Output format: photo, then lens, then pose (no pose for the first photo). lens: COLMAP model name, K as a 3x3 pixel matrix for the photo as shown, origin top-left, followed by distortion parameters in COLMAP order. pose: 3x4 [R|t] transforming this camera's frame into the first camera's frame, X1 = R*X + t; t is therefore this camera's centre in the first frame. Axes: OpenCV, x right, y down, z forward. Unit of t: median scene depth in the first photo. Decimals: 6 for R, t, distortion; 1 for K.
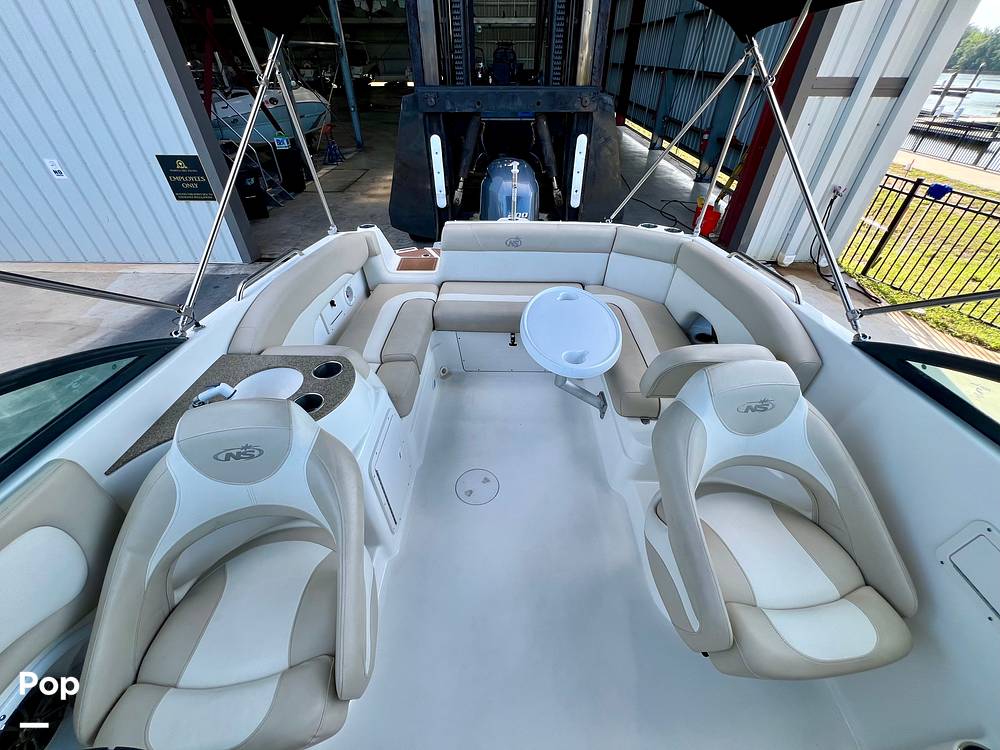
lens RADIAL K [[402.2, 0, 500.0], [0, 402.2, 375.0], [0, 0, 1]] dist [0.000462, 0.000055]
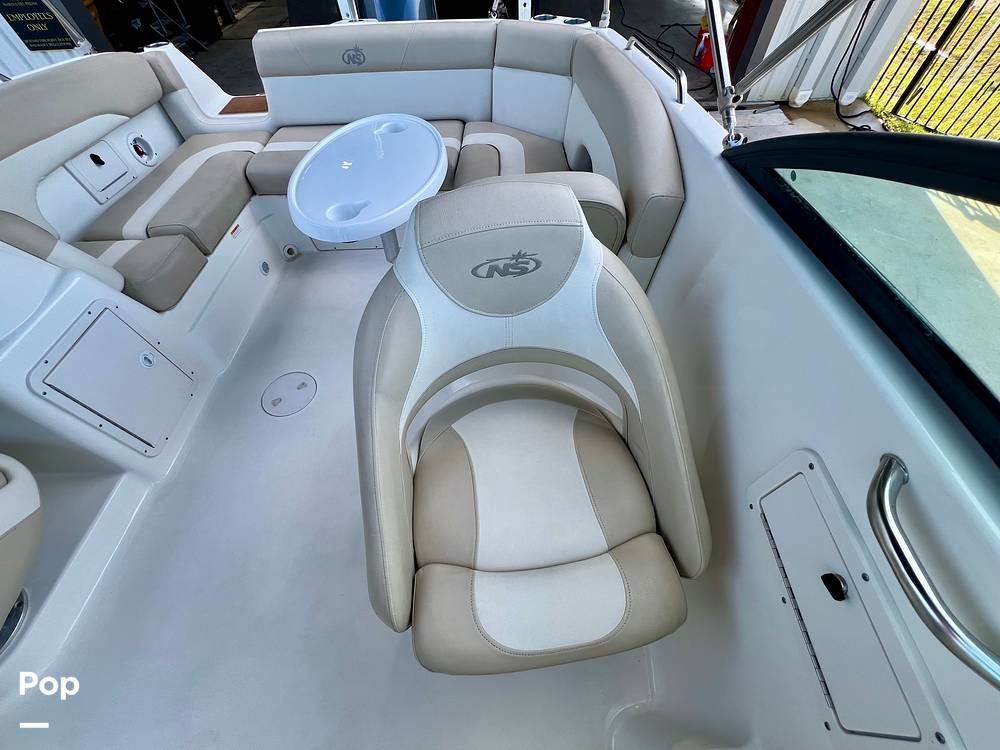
lens RADIAL K [[402.2, 0, 500.0], [0, 402.2, 375.0], [0, 0, 1]] dist [0.000462, 0.000055]
pose [[0.999066, -0.034157, -0.026485, 0.150490], [0.039882, 0.964705, 0.260296, 0.018529], [0.016659, -0.261109, 0.965166, 0.091149]]
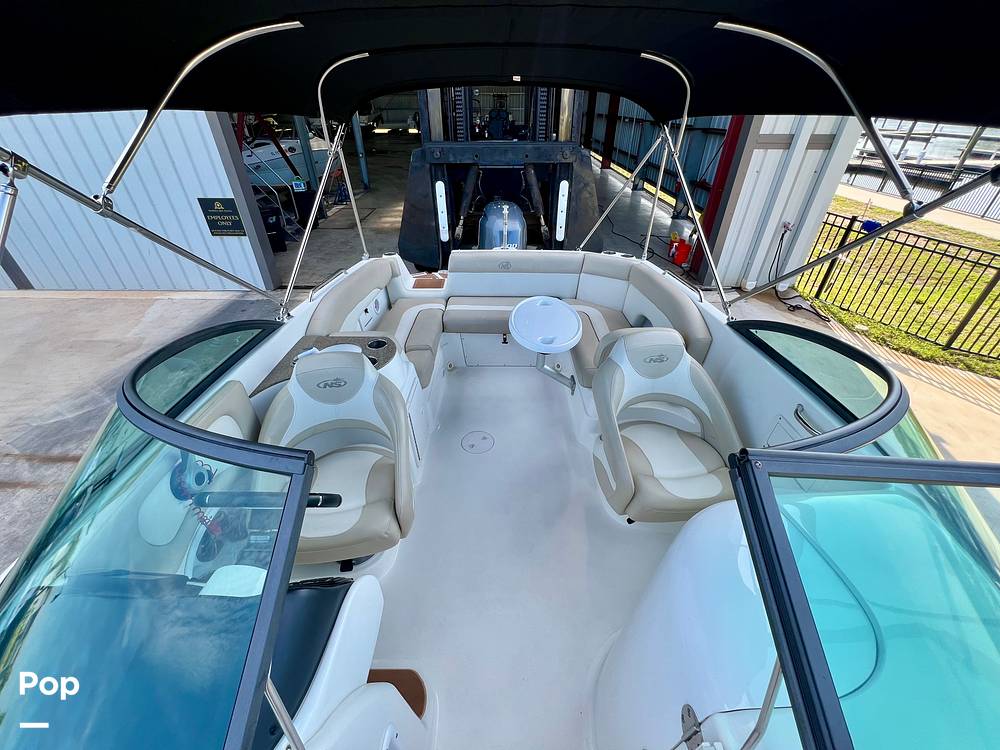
lens RADIAL K [[401.3, 0, 500.0], [0, 401.3, 375.0], [0, 0, 1]] dist [0.001588, -0.000388]
pose [[0.999954, -0.005641, 0.007730, 0.003142], [0.006217, 0.997038, -0.076659, 0.060917], [-0.007274, 0.076704, 0.997027, -0.131354]]
